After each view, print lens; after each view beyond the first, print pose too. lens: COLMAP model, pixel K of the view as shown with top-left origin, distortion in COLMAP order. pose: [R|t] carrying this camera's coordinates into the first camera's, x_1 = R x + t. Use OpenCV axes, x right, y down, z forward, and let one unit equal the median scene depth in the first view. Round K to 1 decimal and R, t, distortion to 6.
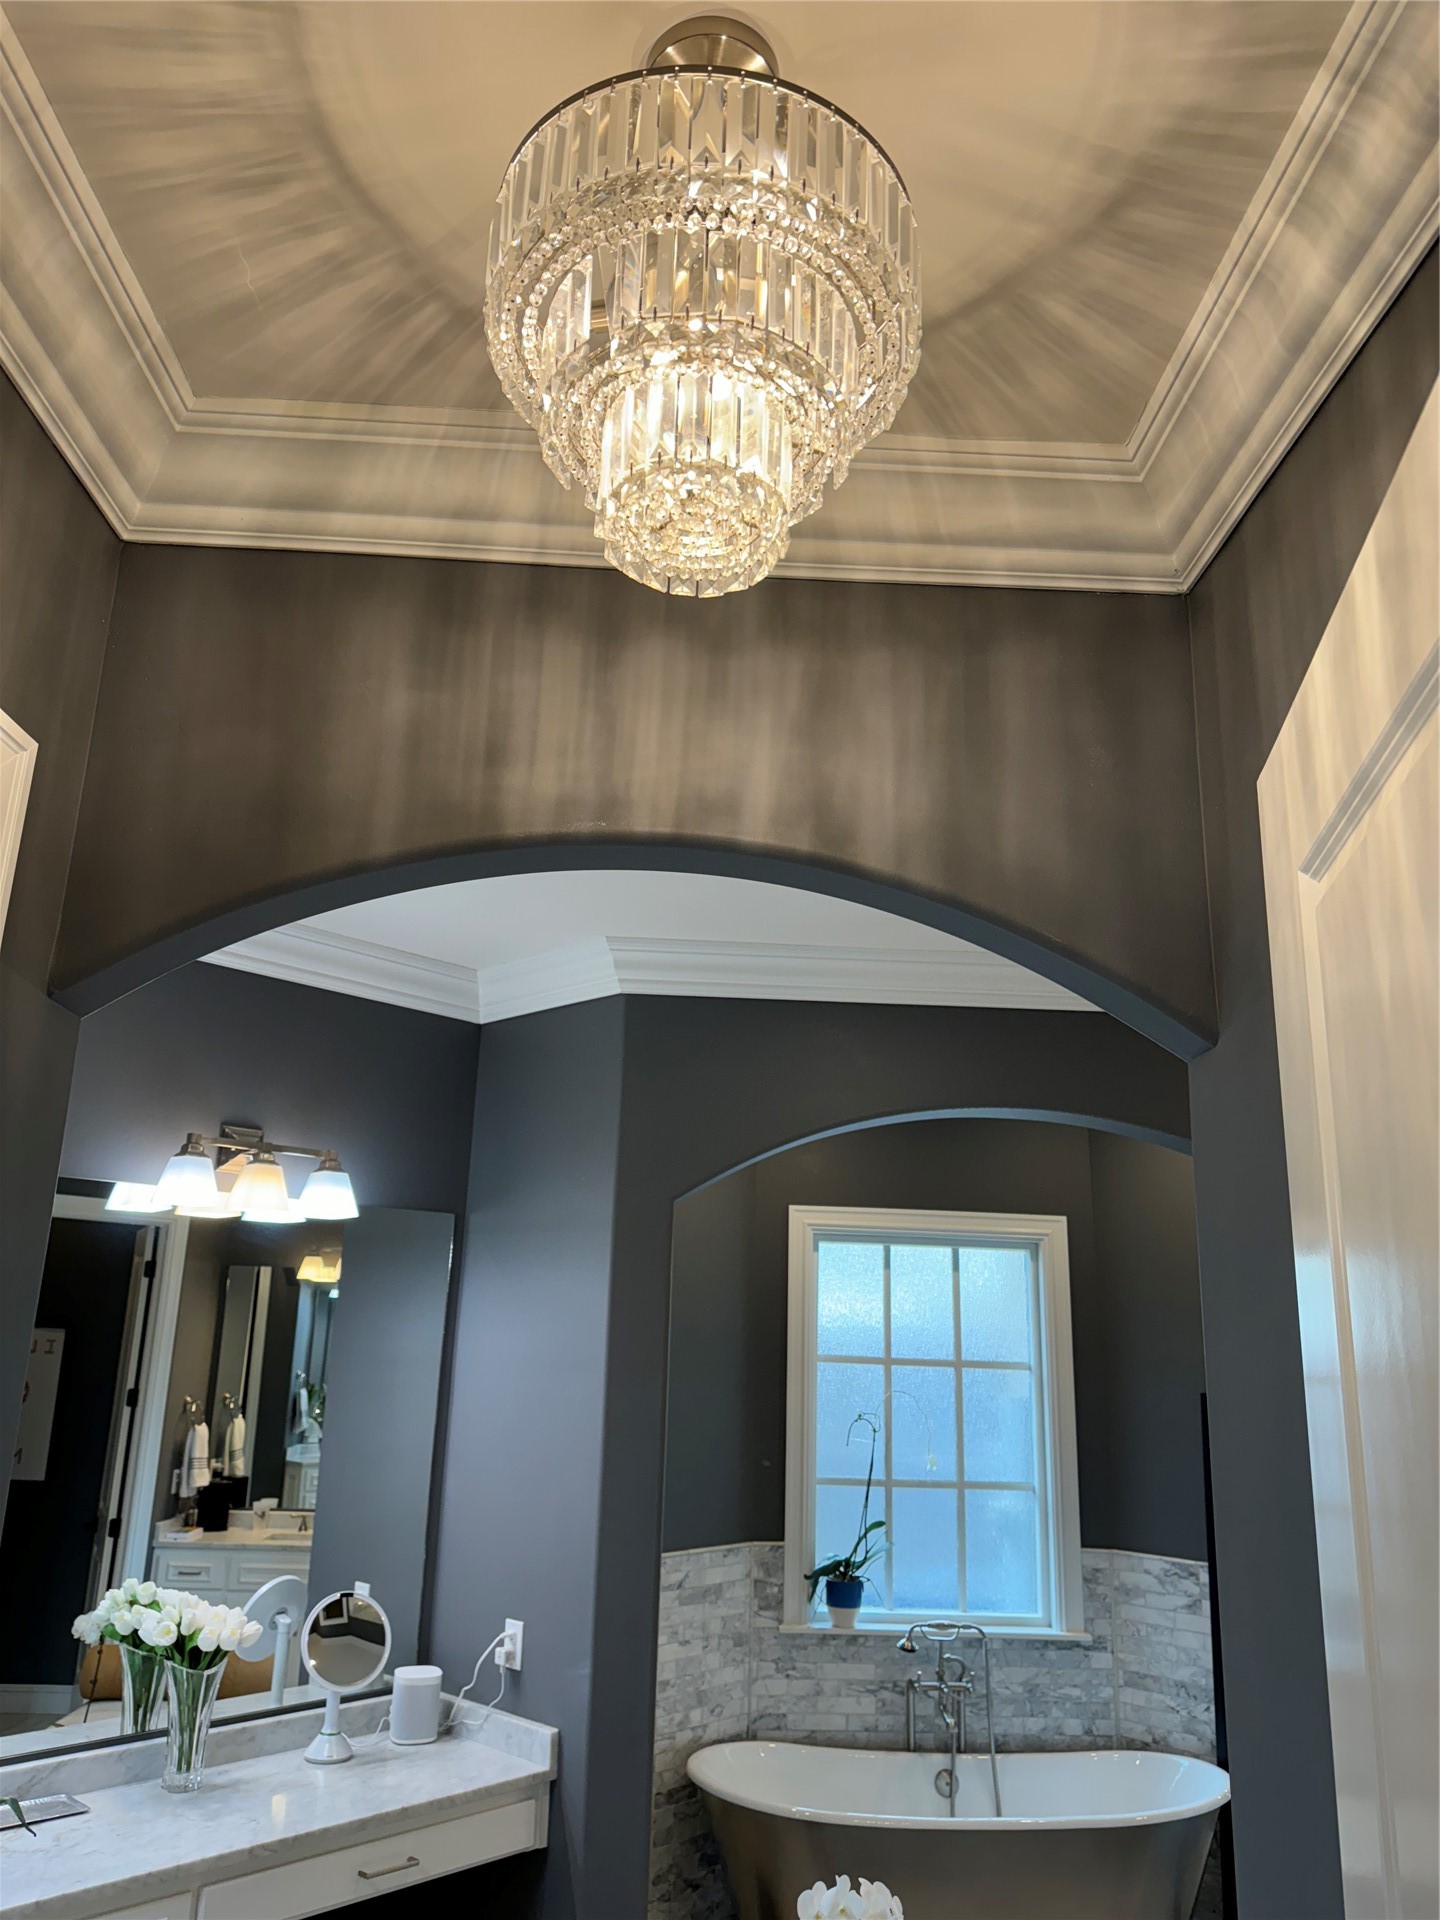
lens RADIAL K [[1339.4, 0, 720.0], [0, 1339.4, 960.0], [0, 0, 1]] dist [0.048279, -0.074326]
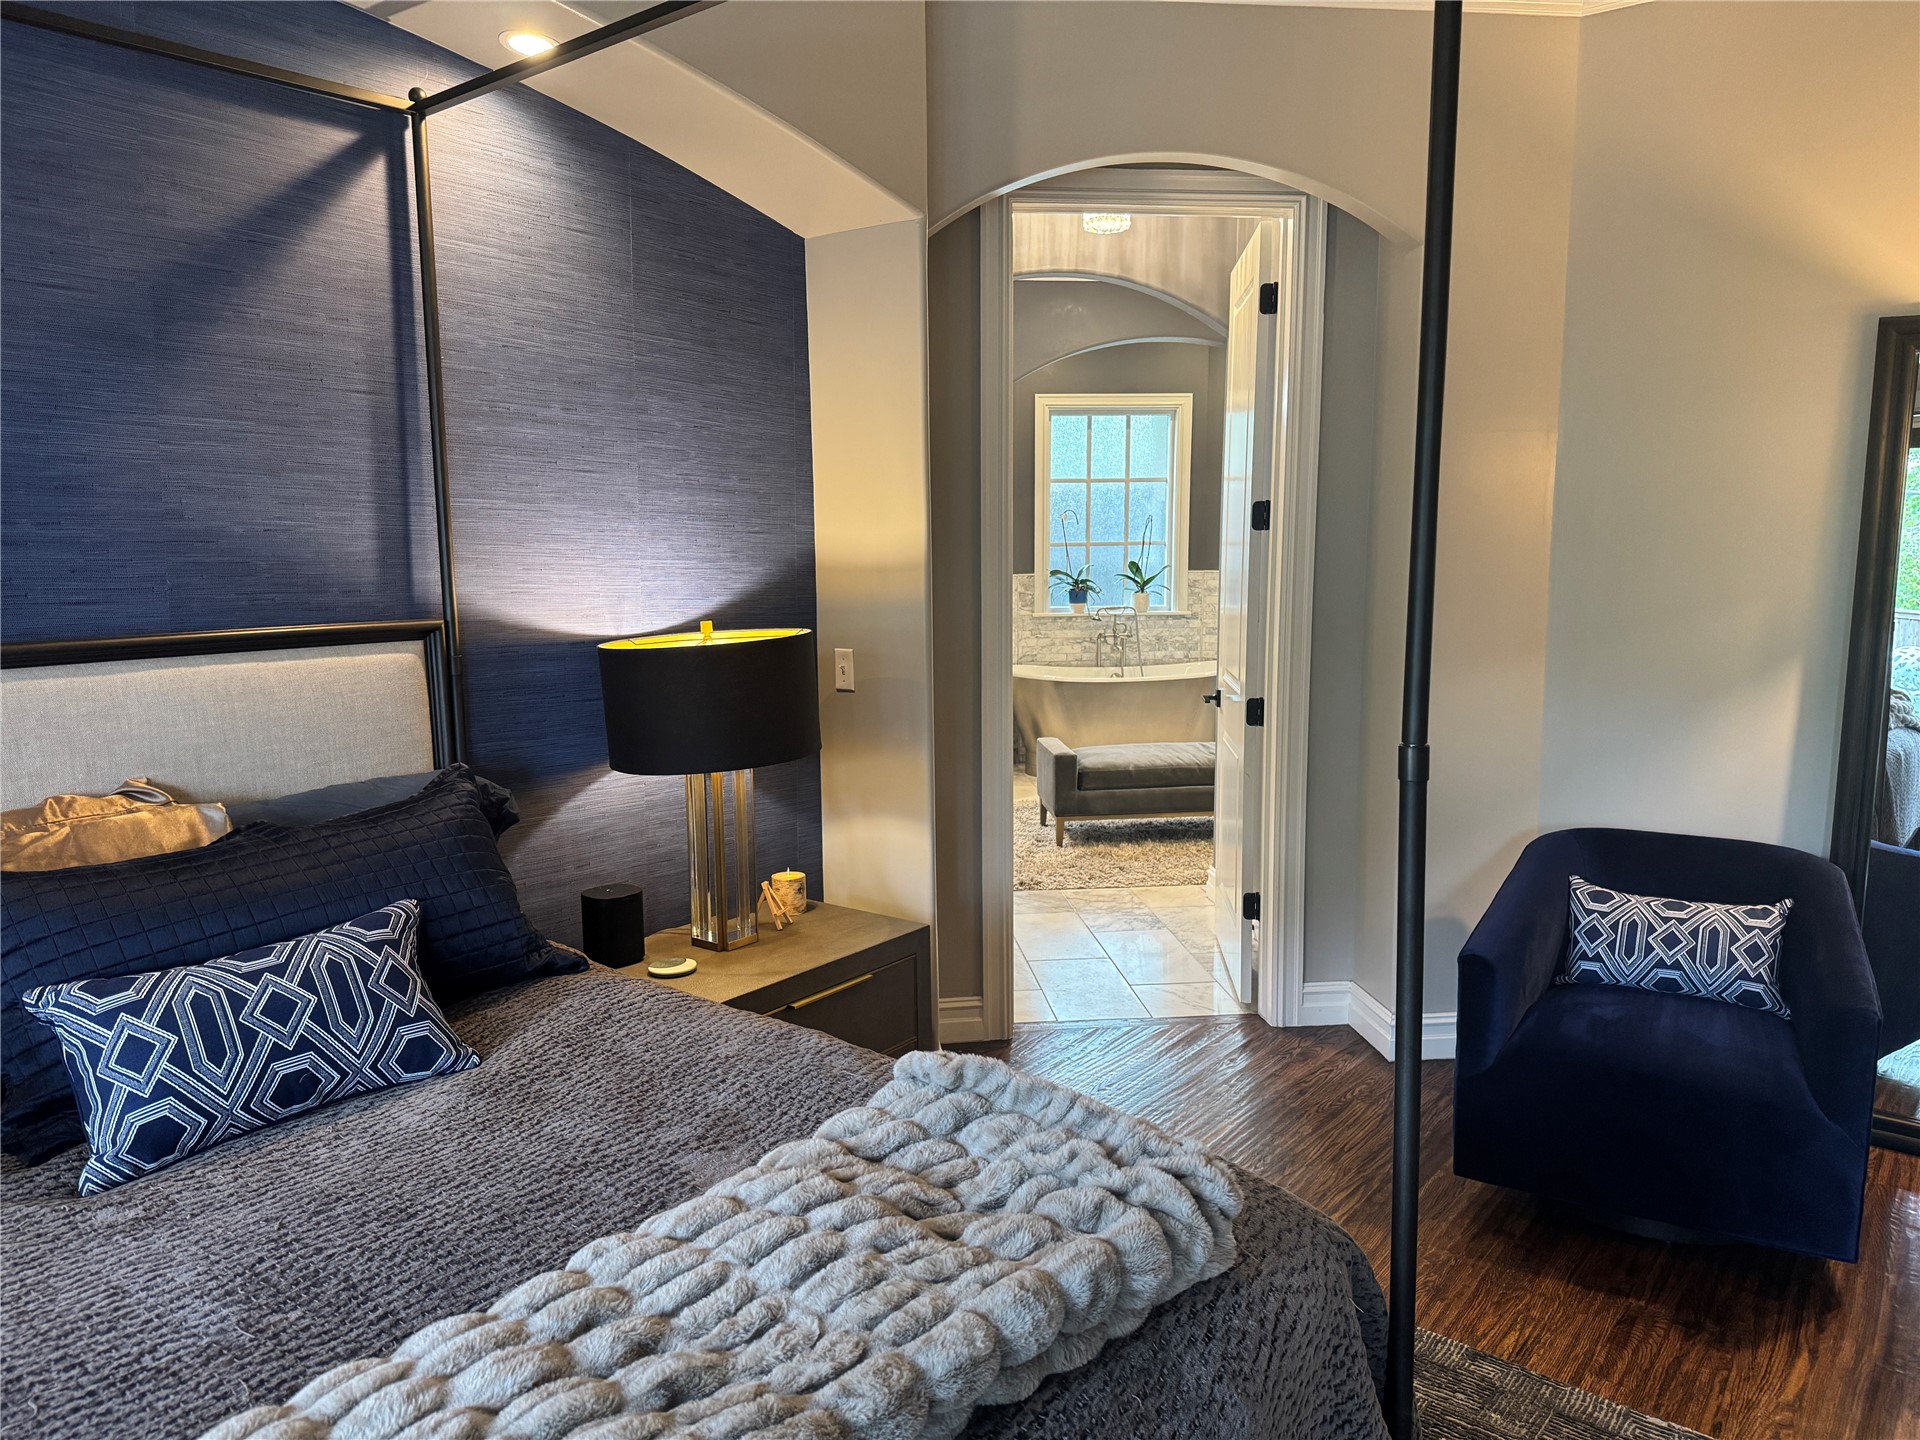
lens RADIAL K [[1339.4, 0, 960.0], [0, 1339.4, 720.0], [0, 0, 1]] dist [0.048279, -0.074326]
pose [[0.996466, -0.044324, 0.071344, -0.205494], [0.012332, 0.917421, 0.397727, -0.135284], [-0.083081, -0.395442, 0.914726, -0.819505]]
